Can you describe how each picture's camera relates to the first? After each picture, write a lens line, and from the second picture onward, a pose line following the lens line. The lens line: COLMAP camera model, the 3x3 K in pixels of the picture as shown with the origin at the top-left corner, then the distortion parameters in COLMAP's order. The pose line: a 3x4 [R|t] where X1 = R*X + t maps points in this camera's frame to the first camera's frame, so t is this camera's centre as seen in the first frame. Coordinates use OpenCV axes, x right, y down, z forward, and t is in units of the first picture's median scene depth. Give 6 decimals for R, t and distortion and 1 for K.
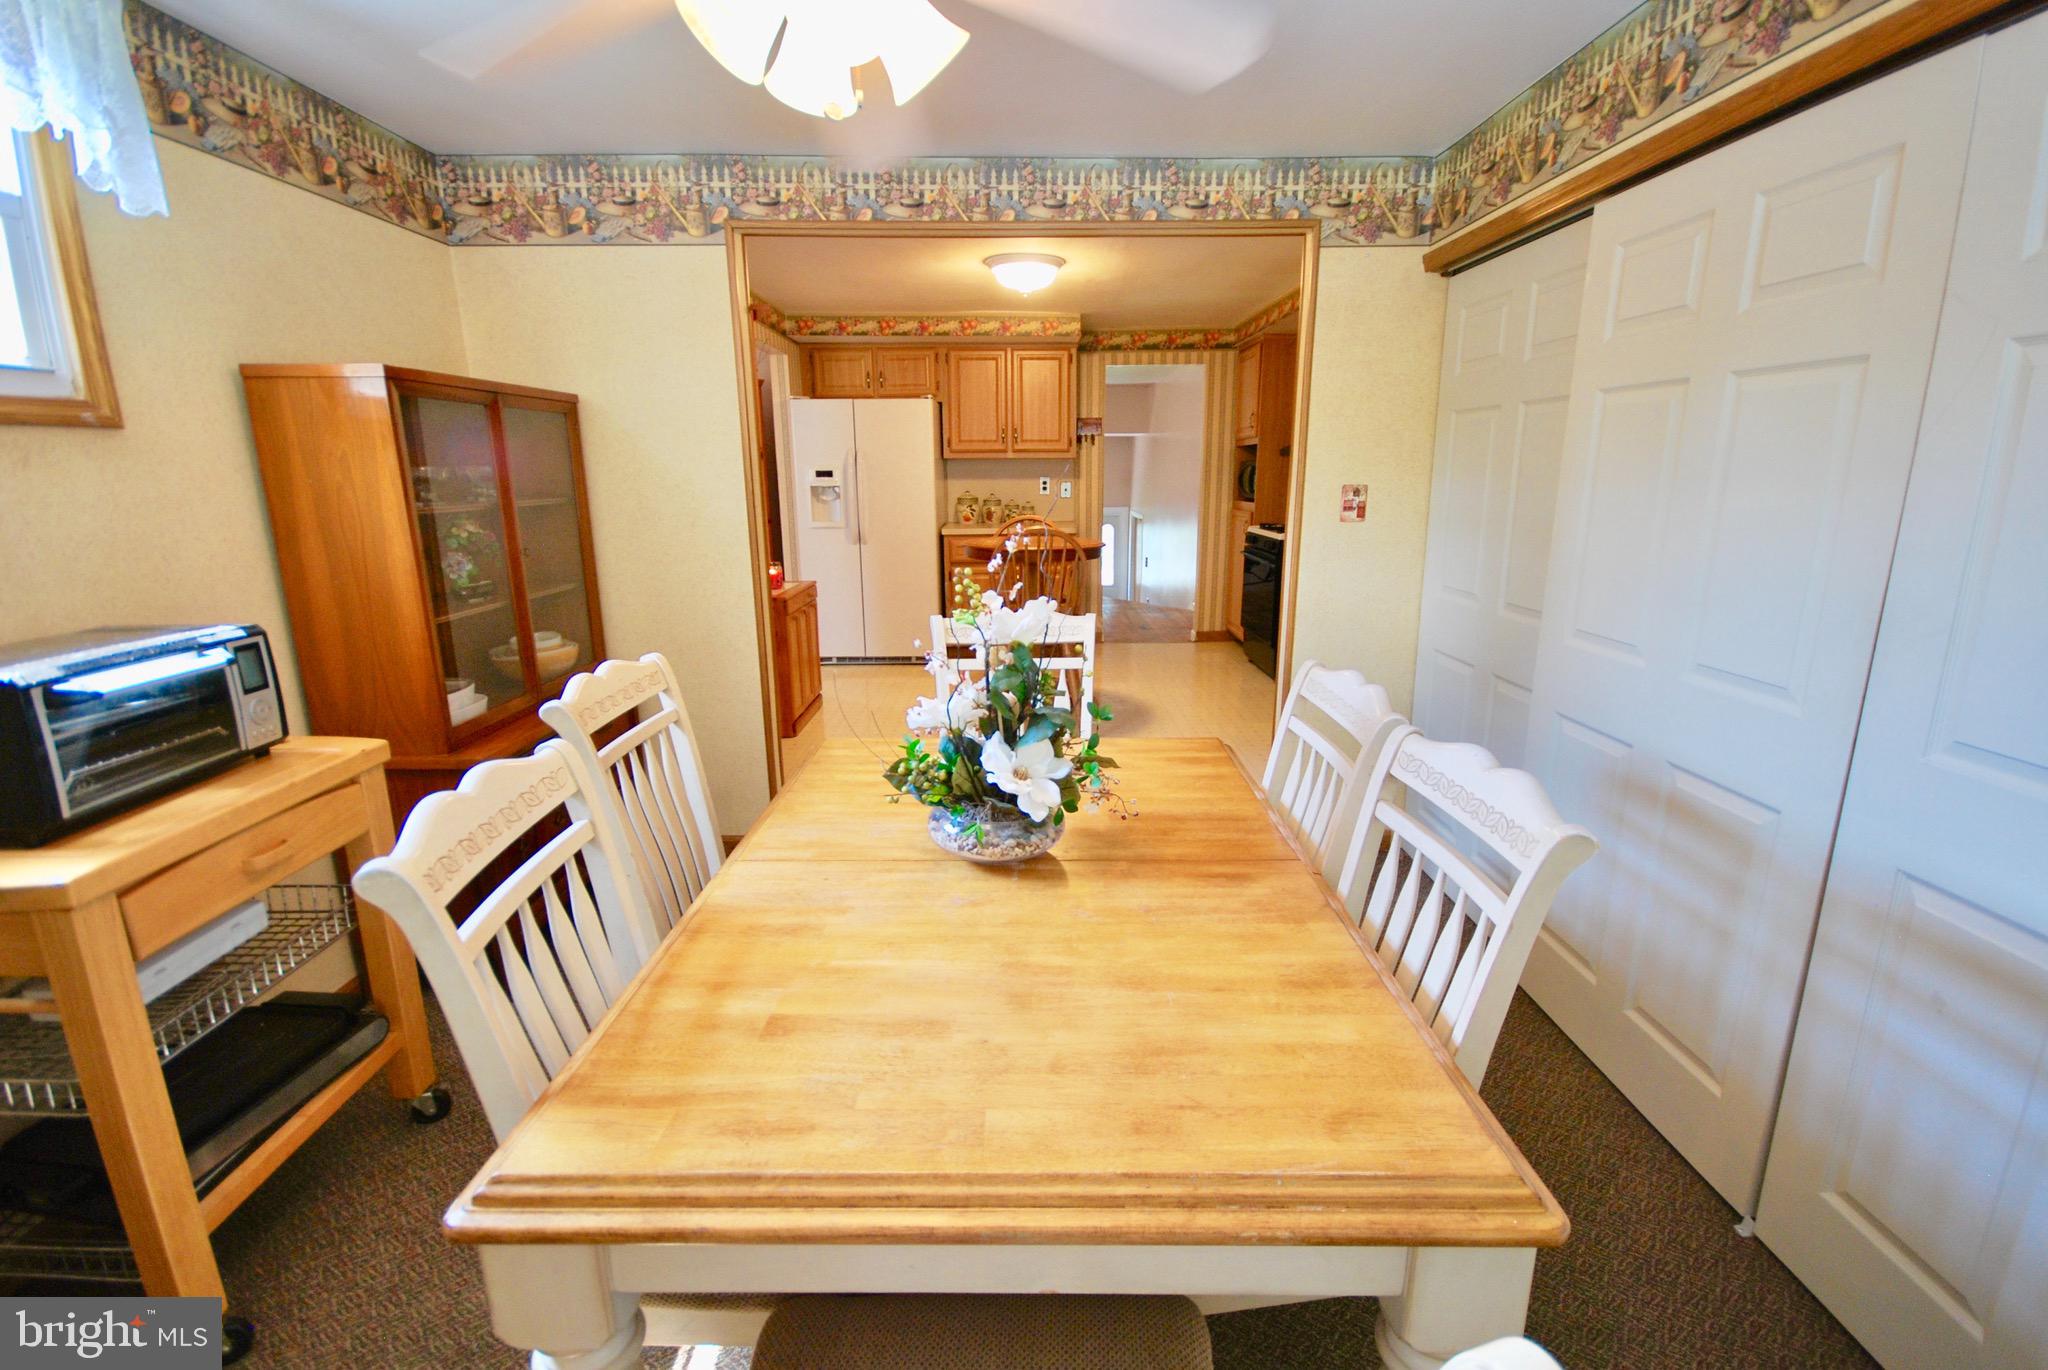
lens RADIAL K [[905.4, 0, 1018.3], [0, 905.4, 674.2], [0, 0, 1]] dist [0.011949, -0.009414]
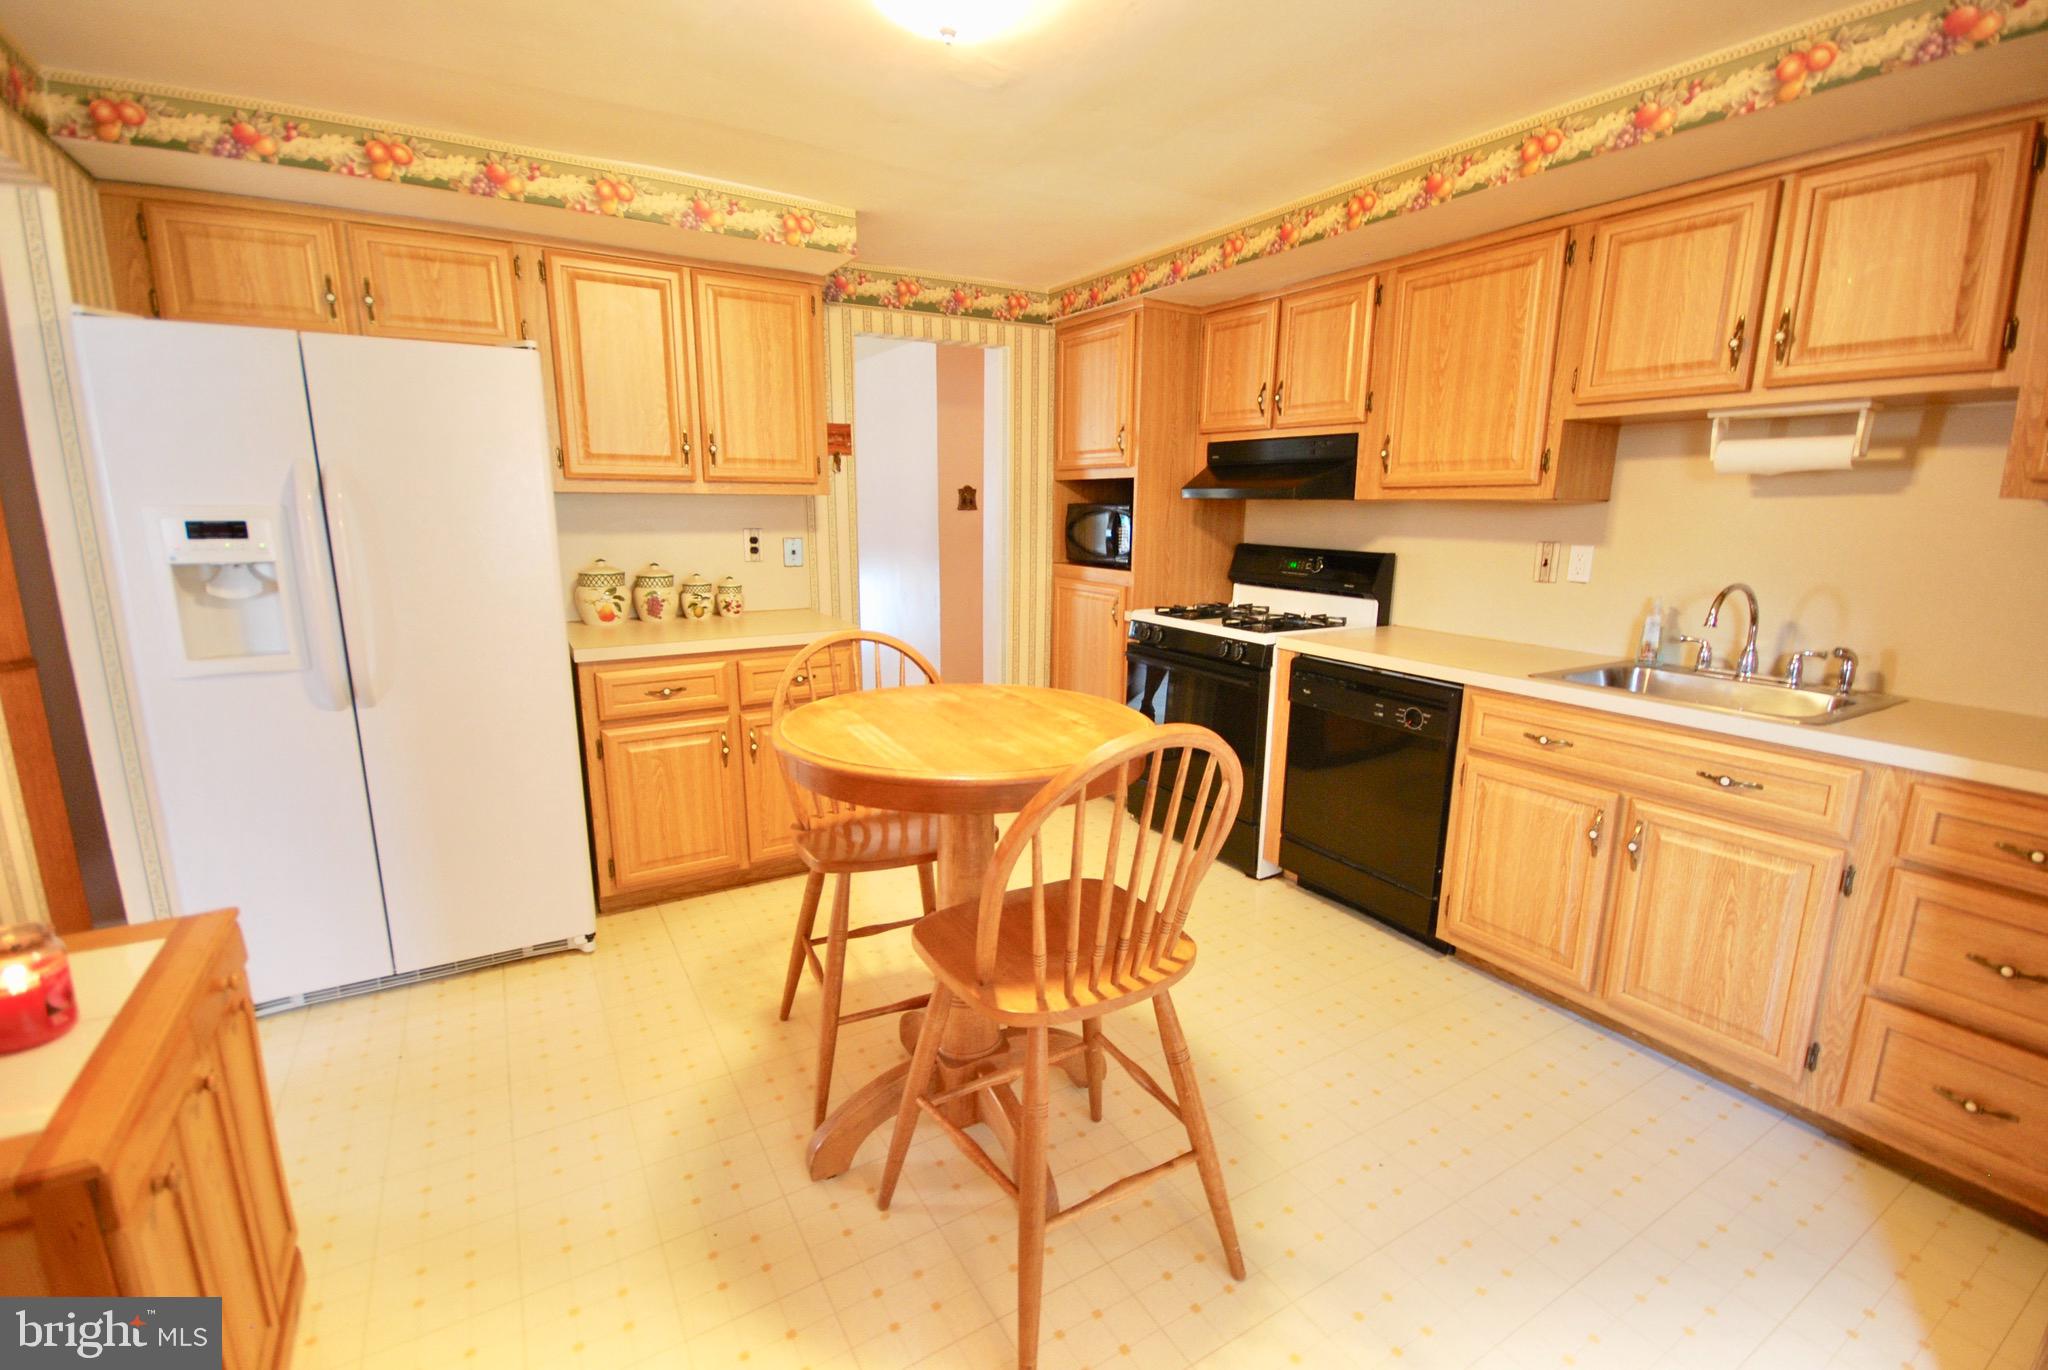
lens RADIAL K [[905.4, 0, 1026.5], [0, 905.4, 684.1], [0, 0, 1]] dist [0.011949, -0.009414]
pose [[0.861265, -0.087835, 0.500507, -0.114930], [0.099337, 0.995047, 0.003685, -0.120690], [-0.498351, 0.046545, 0.865725, 0.494039]]
